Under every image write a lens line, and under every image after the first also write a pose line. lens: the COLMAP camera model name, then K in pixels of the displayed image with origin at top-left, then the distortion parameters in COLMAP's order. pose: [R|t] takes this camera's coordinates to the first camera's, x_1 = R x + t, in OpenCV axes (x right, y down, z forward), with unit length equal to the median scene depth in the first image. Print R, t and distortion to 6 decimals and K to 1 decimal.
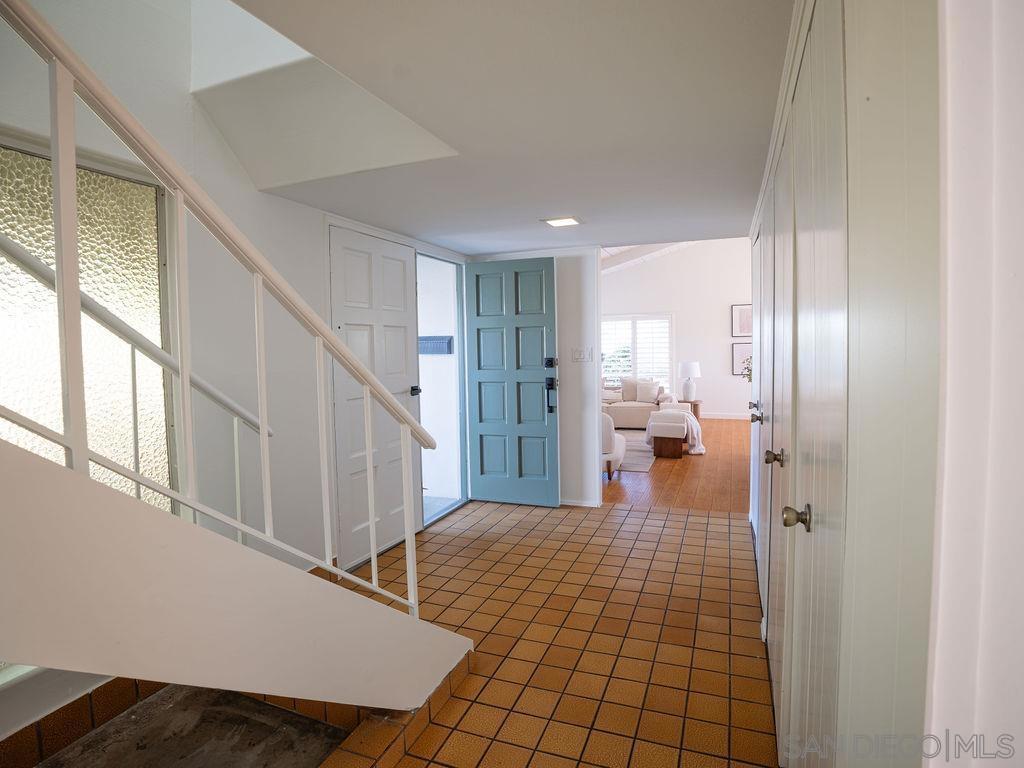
lens RADIAL K [[578.2, 0, 515.0], [0, 578.2, 377.7], [0, 0, 1]] dist [-0.003837, -0.000157]
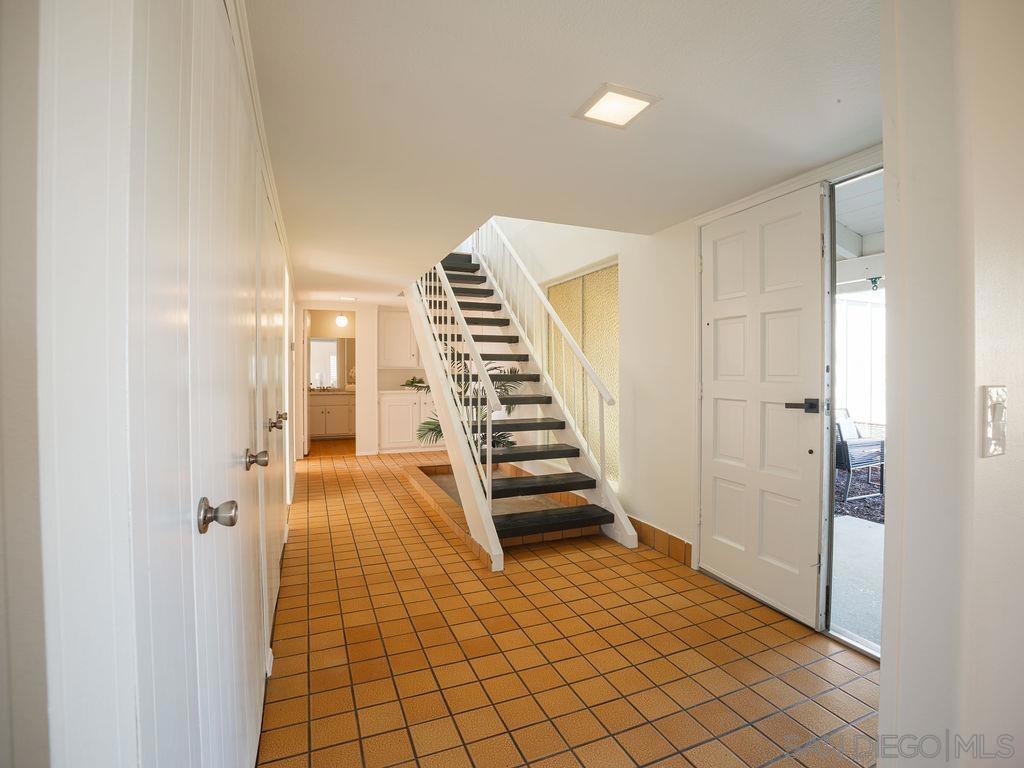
lens RADIAL K [[481.0, 0, 518.1], [0, 481.0, 381.6], [0, 0, 1]] dist [-0.028928, -0.000483]
pose [[-0.717928, 0.026347, -0.695619, 0.537662], [-0.028380, 0.997345, 0.067066, -0.037302], [0.695539, 0.067890, -0.715274, 1.450379]]
